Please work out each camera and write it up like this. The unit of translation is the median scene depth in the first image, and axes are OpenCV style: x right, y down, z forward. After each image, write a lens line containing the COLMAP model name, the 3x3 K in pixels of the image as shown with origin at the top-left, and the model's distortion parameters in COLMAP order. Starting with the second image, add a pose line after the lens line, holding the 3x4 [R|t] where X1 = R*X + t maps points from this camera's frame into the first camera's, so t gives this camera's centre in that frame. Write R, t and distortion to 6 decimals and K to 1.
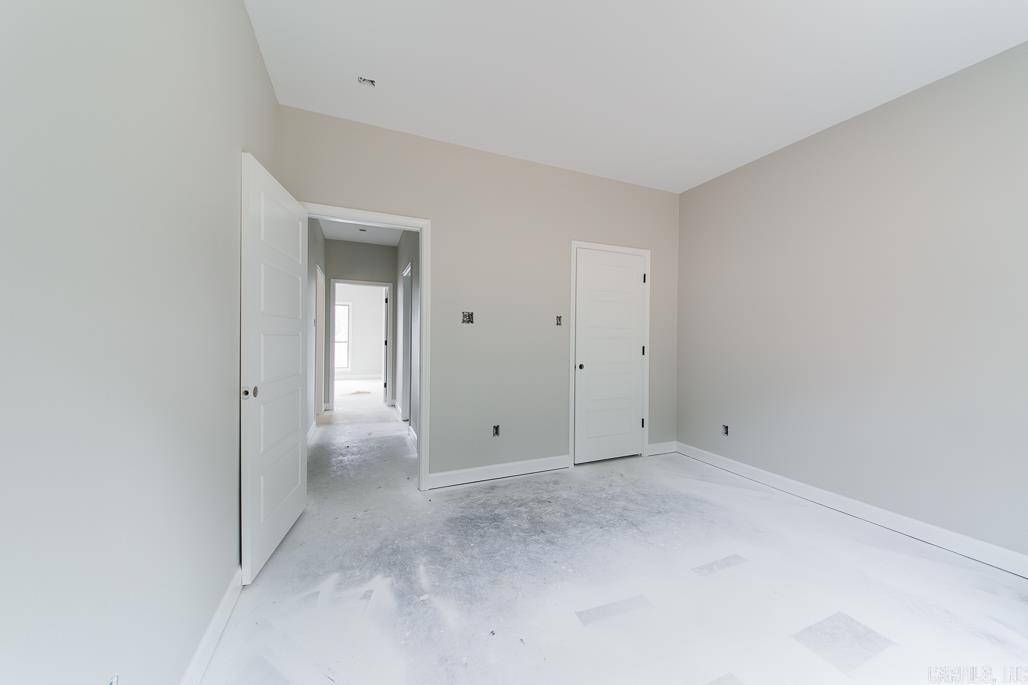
lens RADIAL K [[364.6, 0, 516.4], [0, 364.6, 342.2], [0, 0, 1]] dist [-0.006473, -0.002241]
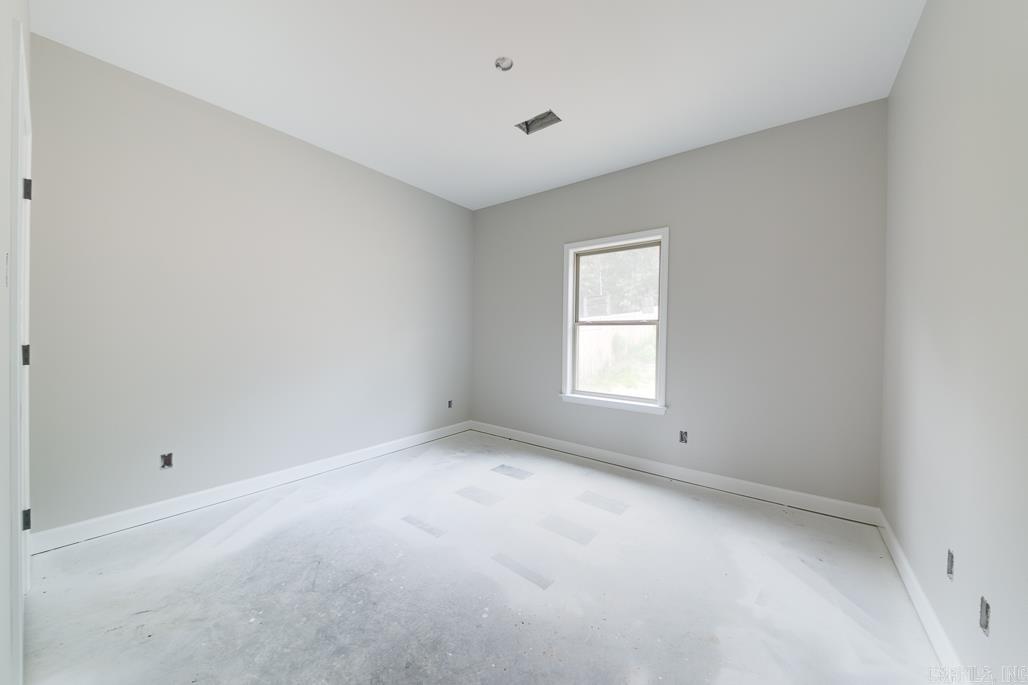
lens RADIAL K [[364.6, 0, 514.2], [0, 364.6, 336.4], [0, 0, 1]] dist [-0.006473, -0.002241]
pose [[-0.500392, -0.016497, 0.865642, -0.419986], [-0.008458, 0.999864, 0.014166, -0.007115], [-0.865757, -0.000233, -0.500464, 0.964457]]
